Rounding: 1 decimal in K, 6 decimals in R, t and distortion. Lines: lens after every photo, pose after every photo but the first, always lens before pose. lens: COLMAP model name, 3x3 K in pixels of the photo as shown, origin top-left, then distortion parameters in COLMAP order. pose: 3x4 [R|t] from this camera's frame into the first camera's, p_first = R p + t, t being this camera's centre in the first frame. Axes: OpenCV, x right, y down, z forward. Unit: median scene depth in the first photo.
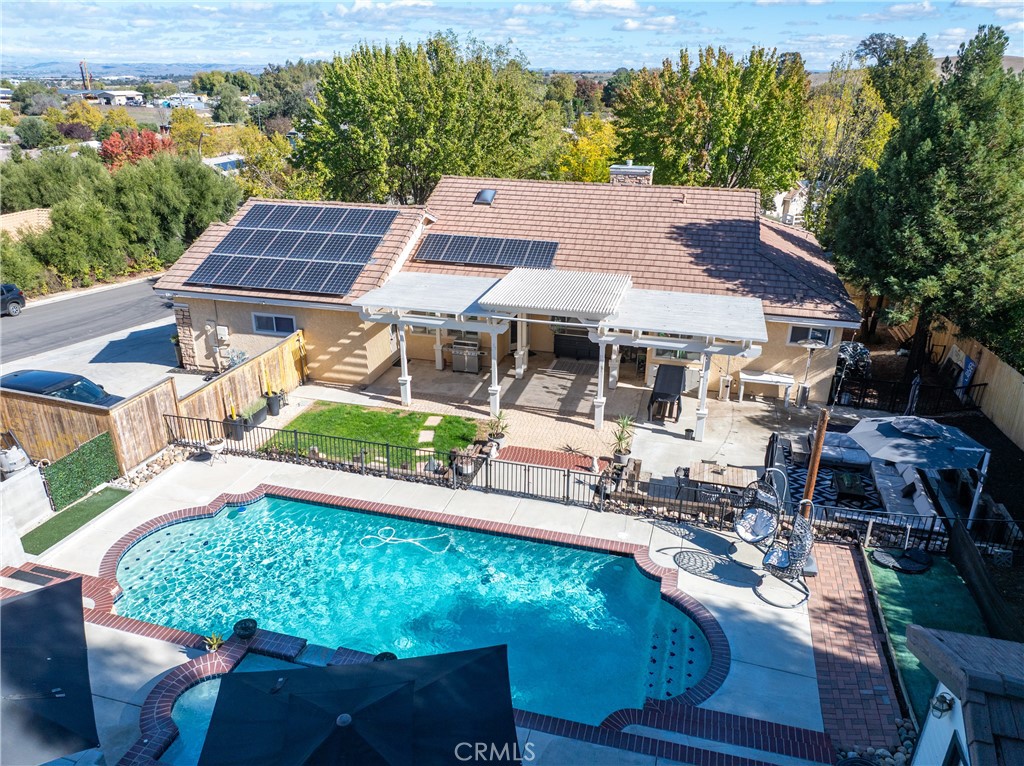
lens RADIAL K [[713.9, 0, 512.0], [0, 713.9, 383.0], [0, 0, 1]] dist [-0.034899, 0.006073]
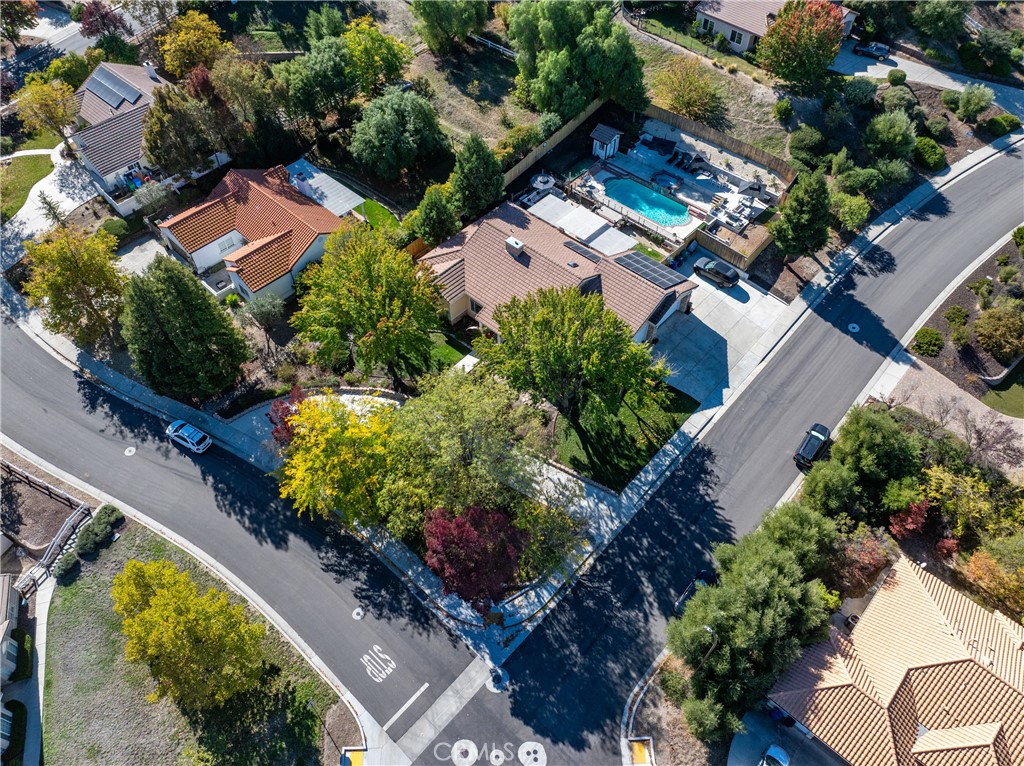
lens RADIAL K [[713.9, 0, 512.0], [0, 713.9, 383.0], [0, 0, 1]] dist [-0.034899, 0.006073]
pose [[-0.886808, -0.365468, 0.282850, -0.868615], [0.174438, 0.302057, 0.937194, -3.101593], [-0.427951, 0.880451, -0.204116, 2.471216]]
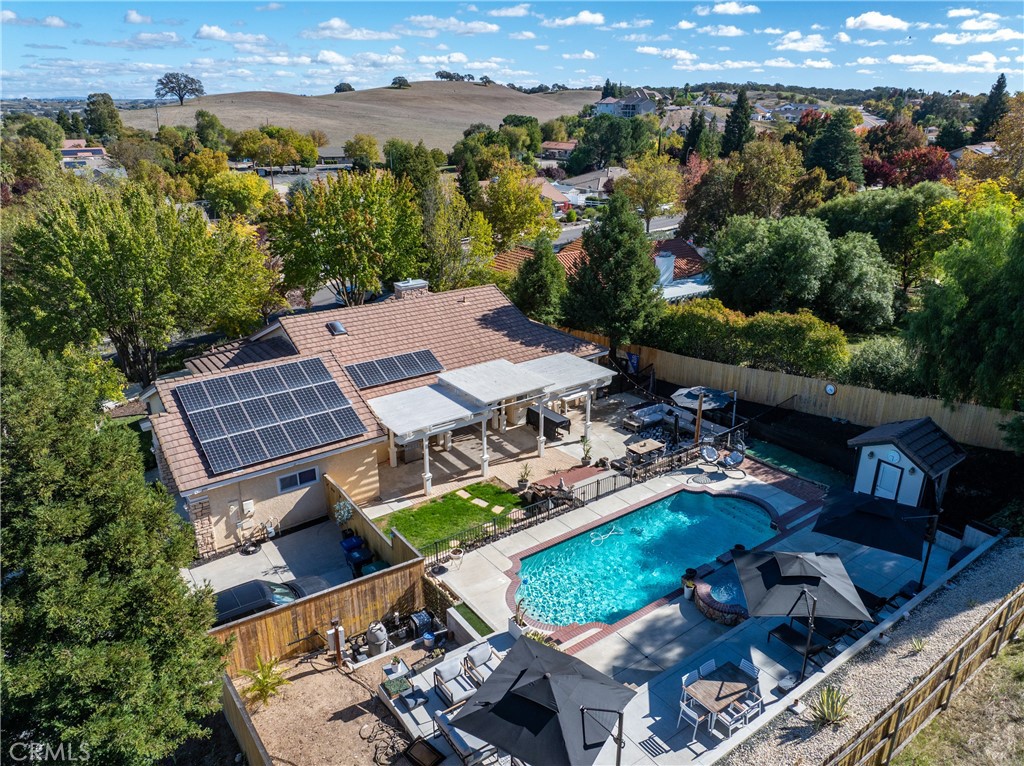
lens RADIAL K [[713.9, 0, 512.0], [0, 713.9, 383.0], [0, 0, 1]] dist [-0.034899, 0.006073]
pose [[0.625966, -0.283266, 0.726586, -0.988232], [0.306978, 0.945980, 0.104333, -0.264972], [-0.716890, 0.157737, 0.679108, -0.053446]]
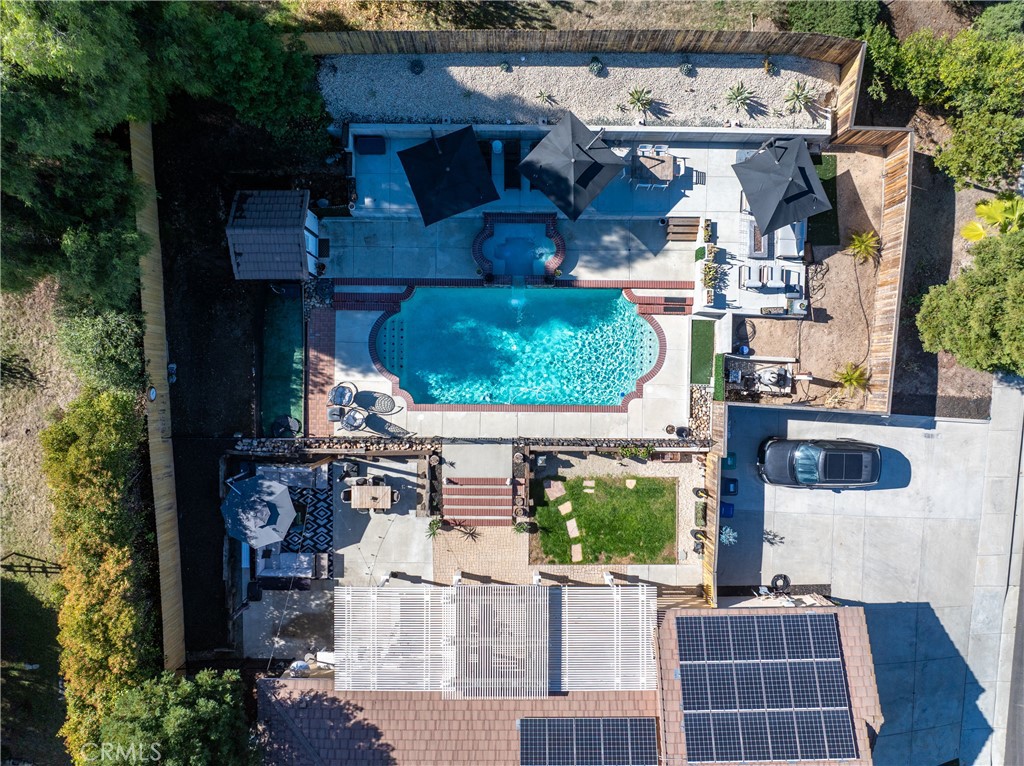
lens RADIAL K [[713.9, 0, 512.0], [0, 713.9, 383.0], [0, 0, 1]] dist [-0.034899, 0.006073]
pose [[-0.966501, 0.256436, -0.010798, -0.058049], [-0.111526, -0.381702, 0.917532, -1.044991], [0.231166, 0.888000, 0.397514, 0.134657]]
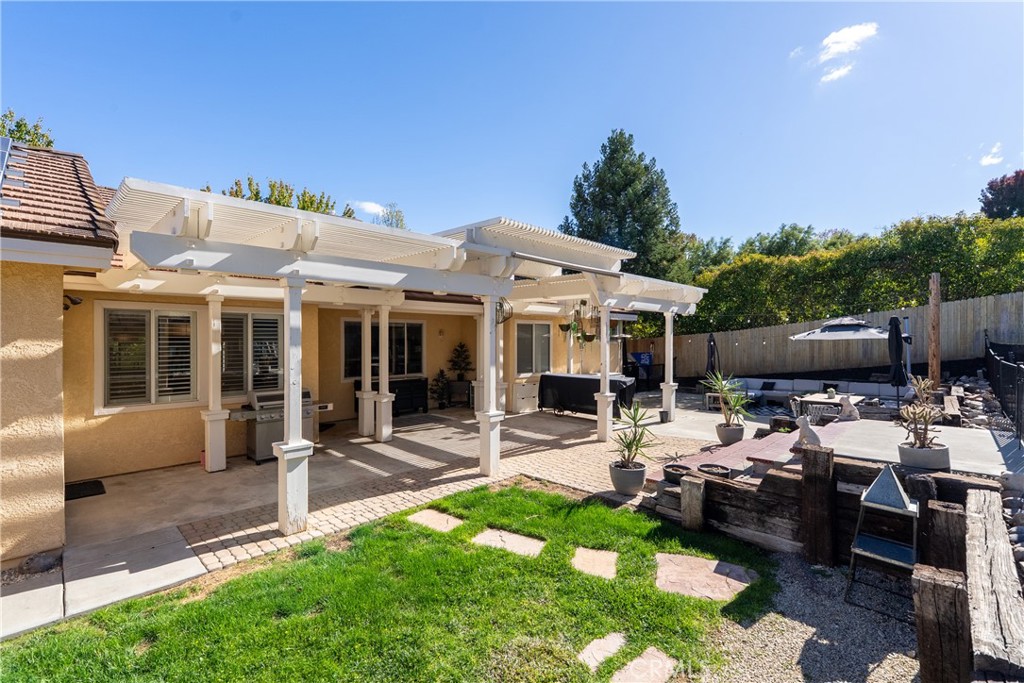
lens RADIAL K [[462.9, 0, 512.0], [0, 462.9, 341.5], [0, 0, 1]] dist [0.000829, 0.000274]
pose [[0.496422, -0.016772, 0.867920, -0.294479], [0.344004, 0.921759, -0.178946, 0.023923], [-0.797011, 0.387400, 0.463351, 0.803527]]
